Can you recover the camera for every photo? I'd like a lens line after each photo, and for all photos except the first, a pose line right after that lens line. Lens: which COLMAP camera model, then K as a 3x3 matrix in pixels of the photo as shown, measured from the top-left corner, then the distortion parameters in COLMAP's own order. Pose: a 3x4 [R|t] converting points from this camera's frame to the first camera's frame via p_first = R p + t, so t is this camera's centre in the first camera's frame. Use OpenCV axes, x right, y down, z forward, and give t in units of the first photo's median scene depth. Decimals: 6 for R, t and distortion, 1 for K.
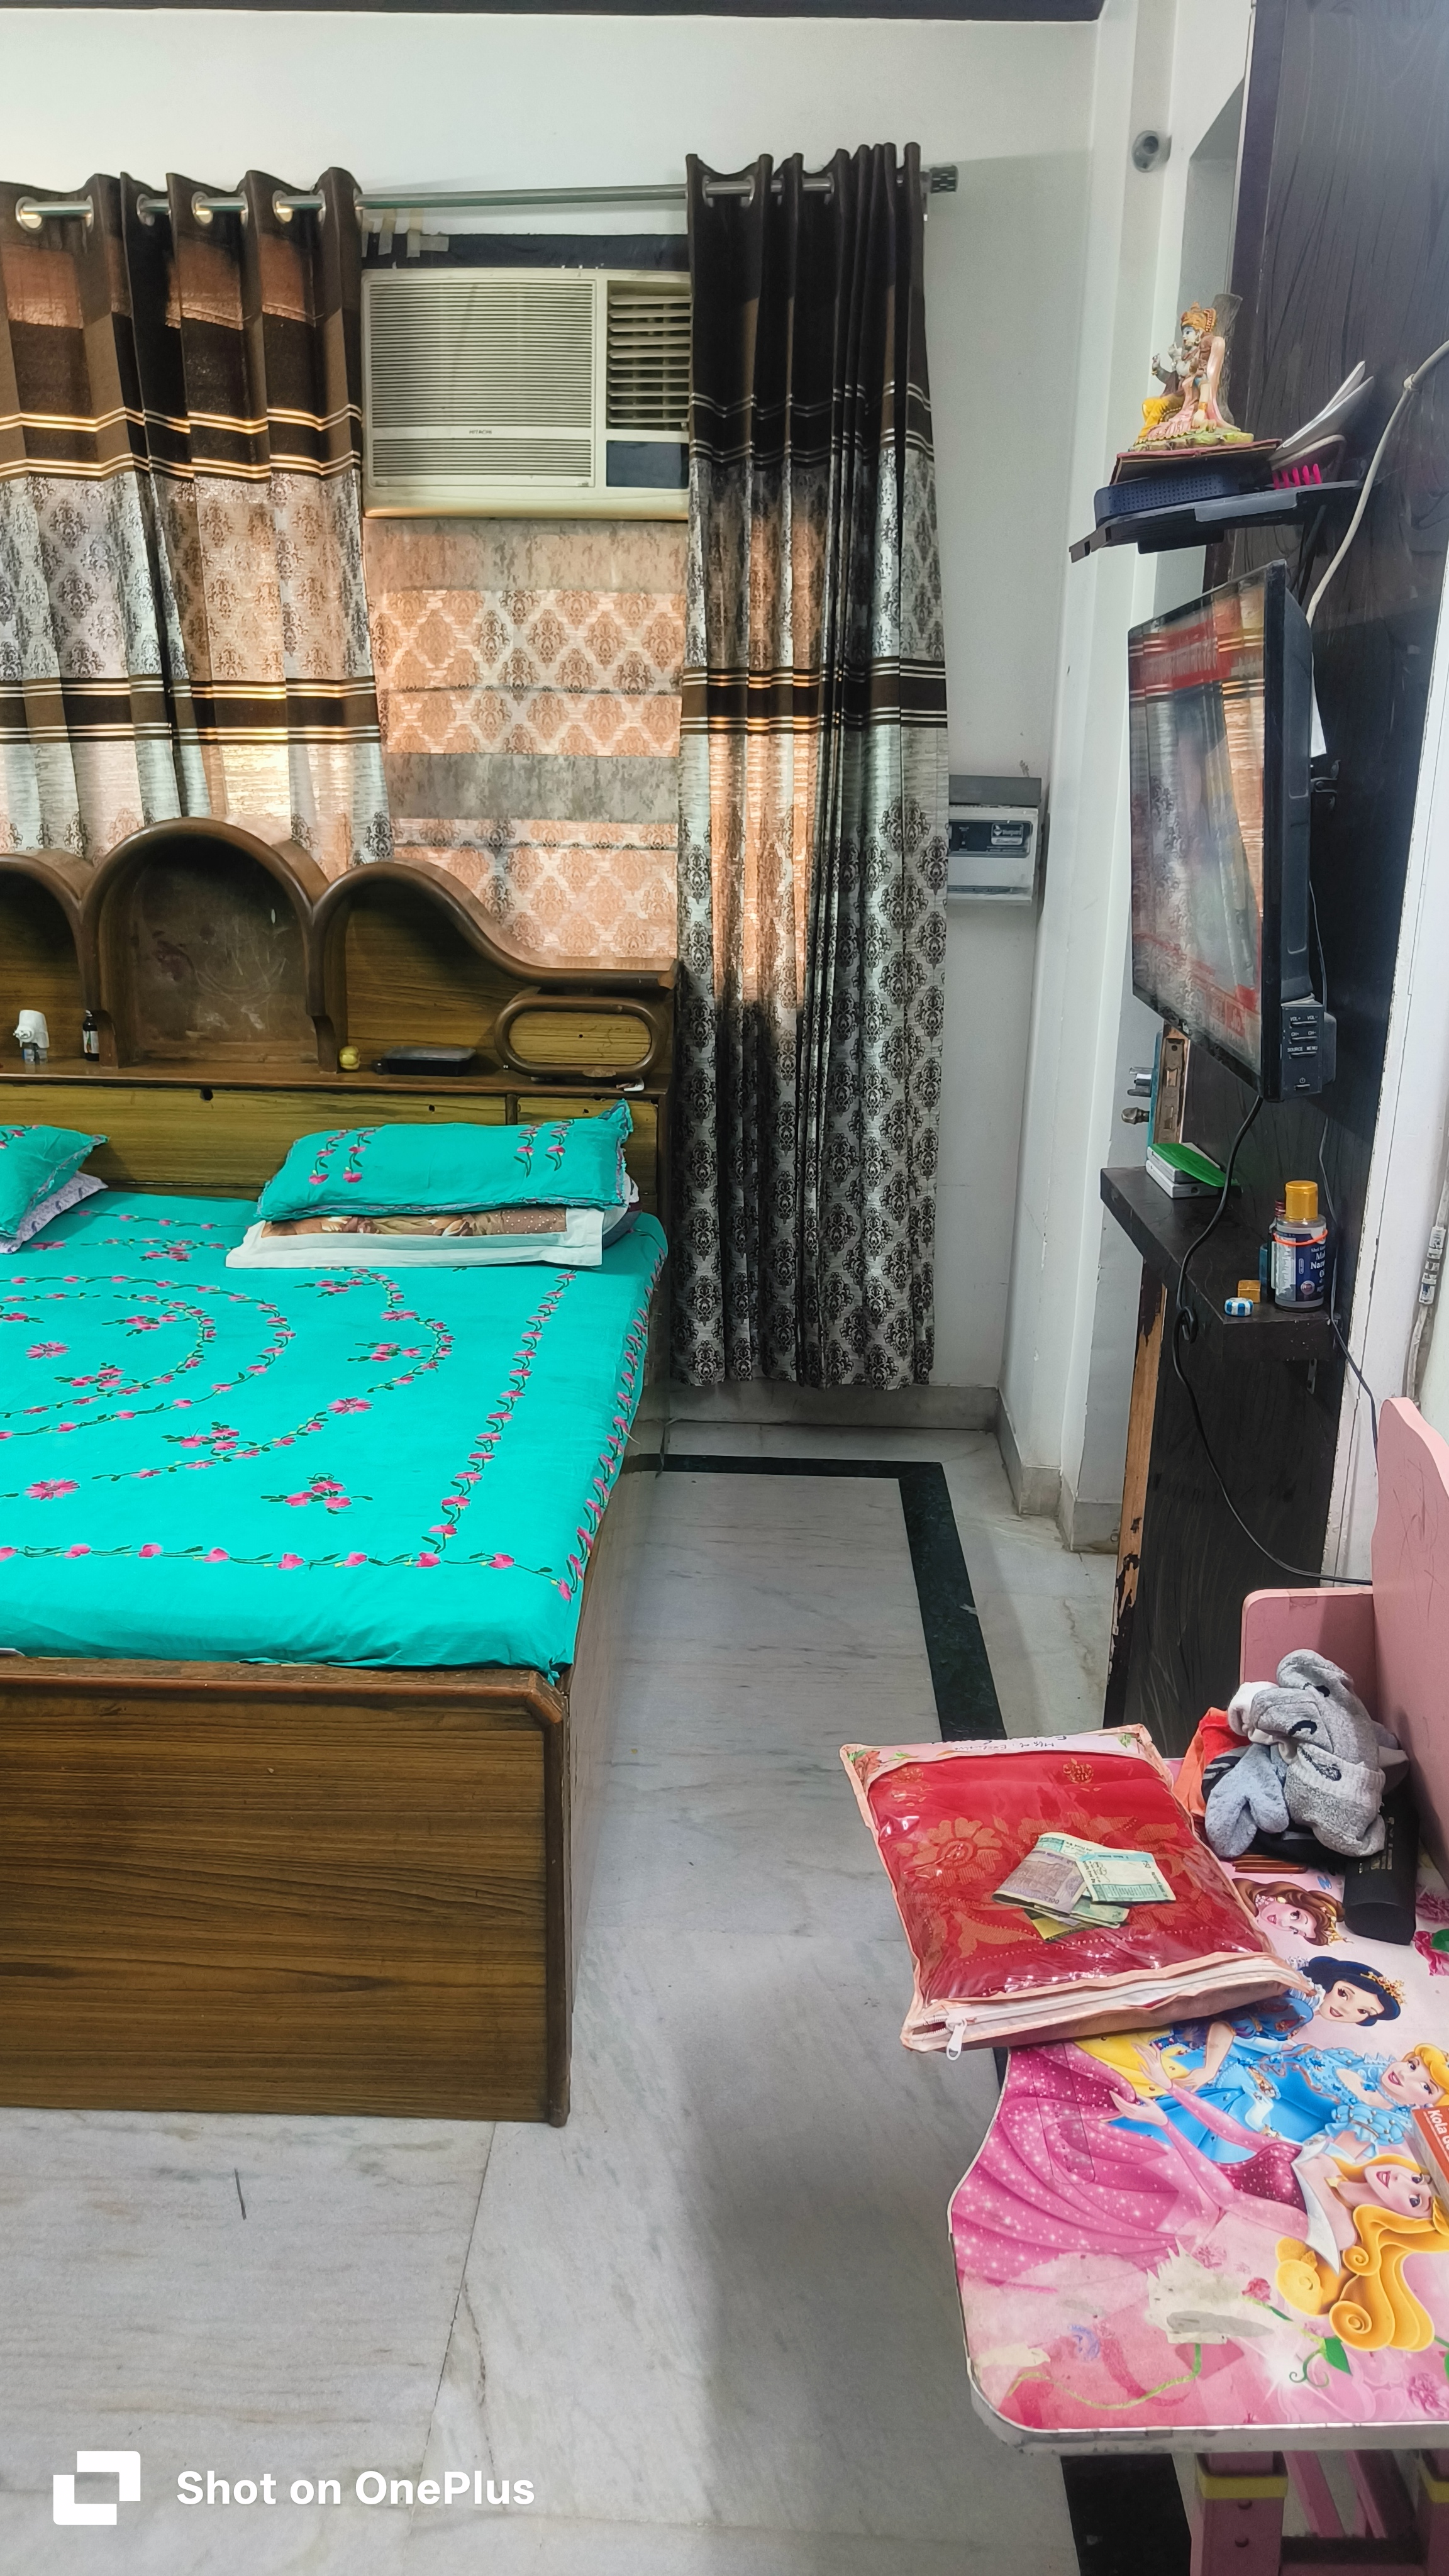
lens RADIAL K [[1787.7, 0, 722.4], [0, 1787.7, 1279.0], [0, 0, 1]] dist [0.019985, -0.011330]
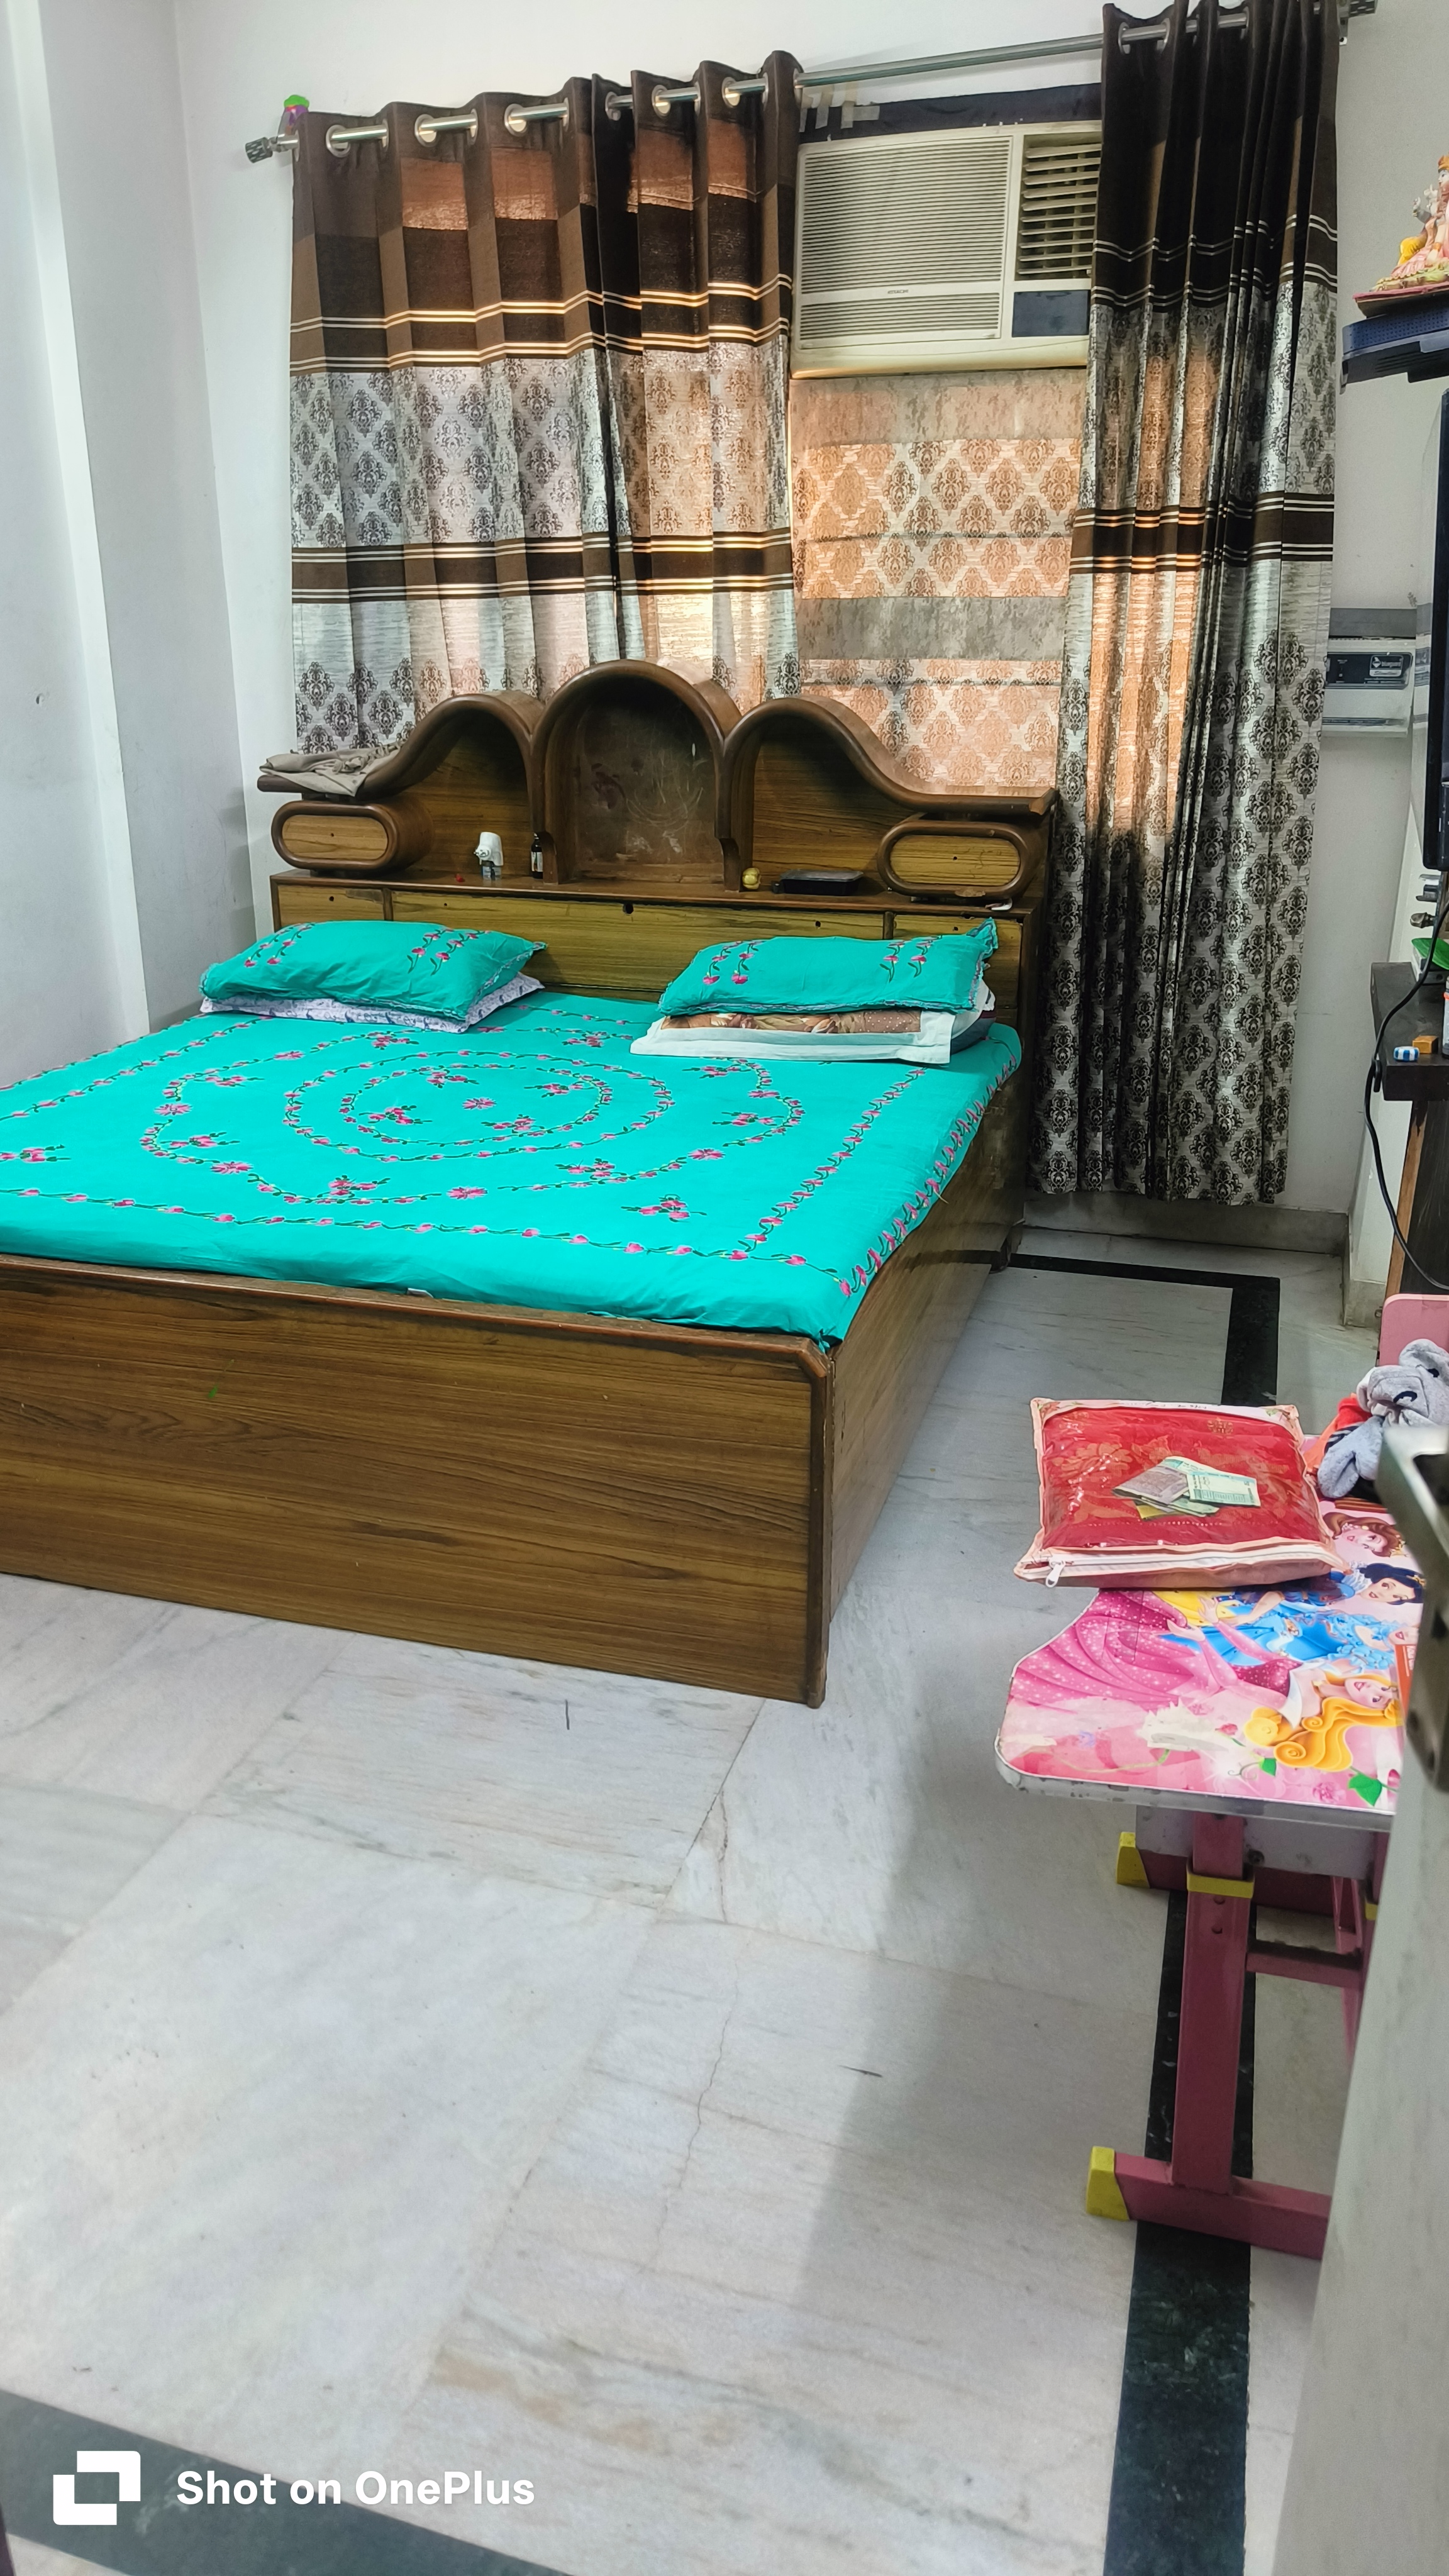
lens RADIAL K [[1787.7, 0, 733.5], [0, 1787.7, 1279.9], [0, 0, 1]] dist [0.019985, -0.011330]
pose [[0.967884, 0.069680, -0.241547, 0.072872], [-0.052503, 0.995660, 0.076840, 0.043857], [0.245853, -0.061691, 0.967342, -0.110272]]
